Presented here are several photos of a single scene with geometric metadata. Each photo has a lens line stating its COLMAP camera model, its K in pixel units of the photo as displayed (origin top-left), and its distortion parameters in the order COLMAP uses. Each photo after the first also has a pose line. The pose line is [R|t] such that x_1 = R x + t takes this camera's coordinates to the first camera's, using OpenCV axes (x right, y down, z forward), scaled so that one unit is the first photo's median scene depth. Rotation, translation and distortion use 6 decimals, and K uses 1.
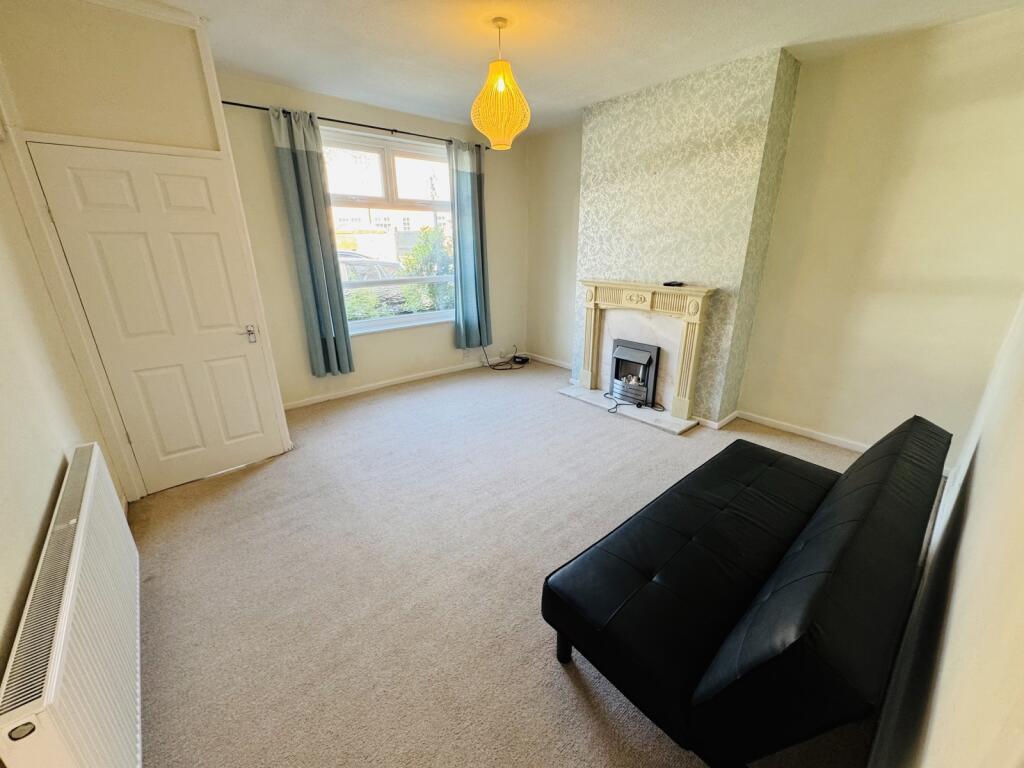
lens RADIAL K [[410.3, 0, 512.0], [0, 410.3, 384.0], [0, 0, 1]] dist [-0.005987, 0.000110]
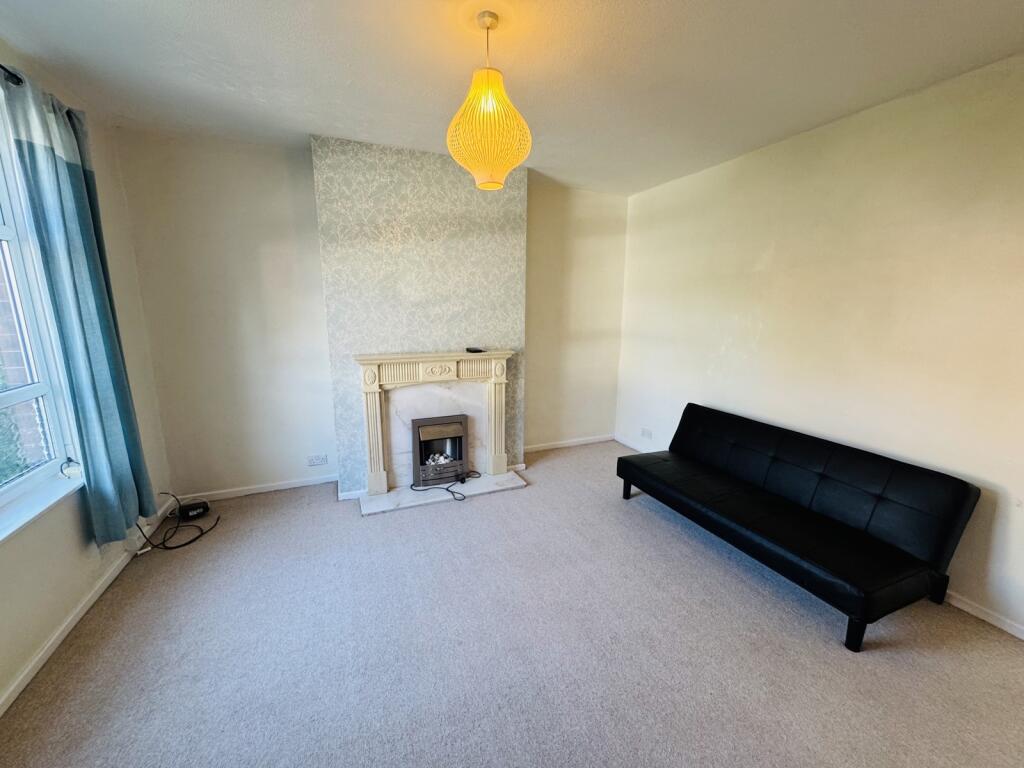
lens RADIAL K [[410.3, 0, 512.0], [0, 410.3, 384.0], [0, 0, 1]] dist [-0.005987, 0.000110]
pose [[0.302837, -0.173926, 0.937037, -0.515198], [0.300778, 0.950400, 0.079199, -0.207655], [-0.904335, 0.257856, 0.340130, 0.568112]]
